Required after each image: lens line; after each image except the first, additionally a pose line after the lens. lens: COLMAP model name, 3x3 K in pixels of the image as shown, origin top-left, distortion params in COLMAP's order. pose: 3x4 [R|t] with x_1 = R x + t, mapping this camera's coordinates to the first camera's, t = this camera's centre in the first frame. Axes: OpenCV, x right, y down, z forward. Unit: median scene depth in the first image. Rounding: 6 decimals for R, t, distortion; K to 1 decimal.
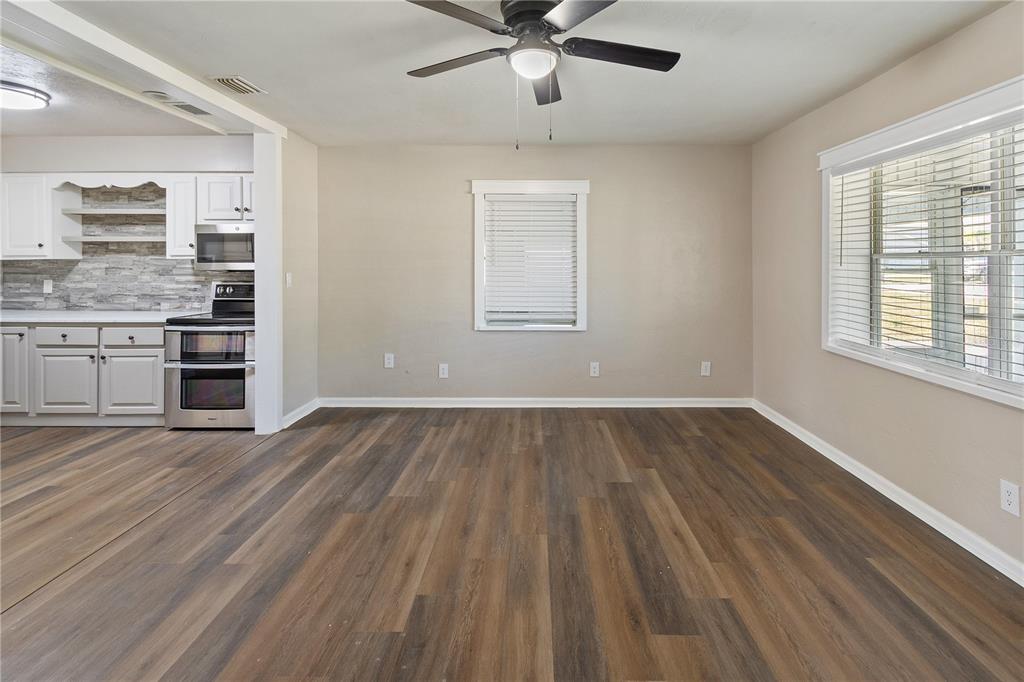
lens RADIAL K [[463.1, 0, 510.5], [0, 463.1, 266.1], [0, 0, 1]] dist [-0.001458, -0.000288]
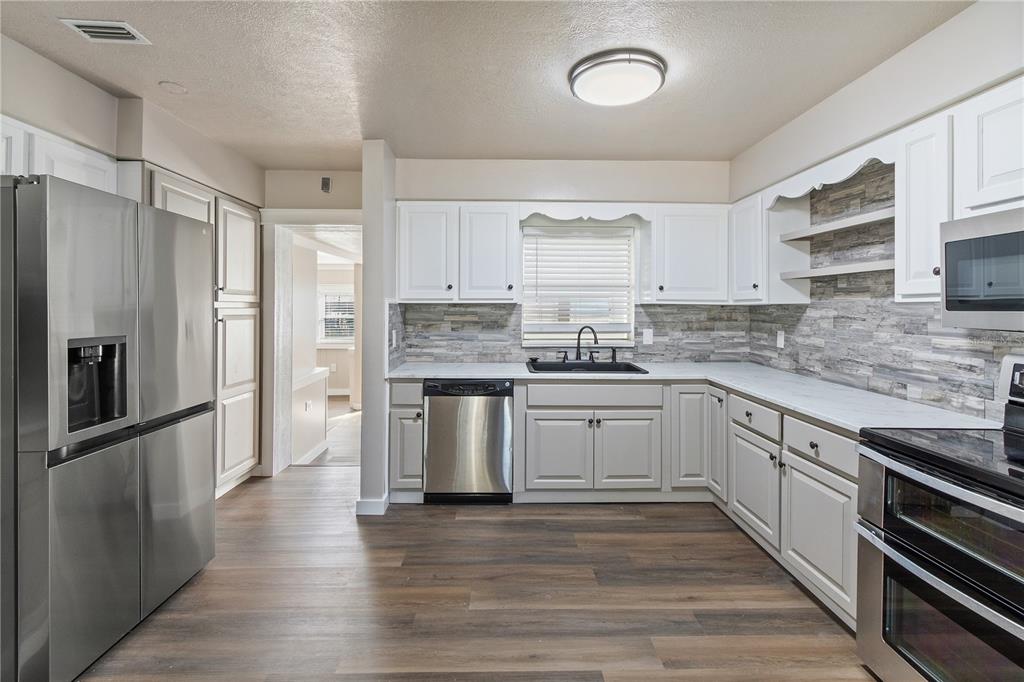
lens RADIAL K [[497.9, 0, 467.1], [0, 497.9, 304.0], [0, 0, 1]] dist [-0.000966, -0.000079]
pose [[0.040867, -0.004630, -0.999154, -0.203906], [-0.010088, 0.999936, -0.005046, -0.005729], [0.999114, 0.010286, 0.040817, 0.472270]]
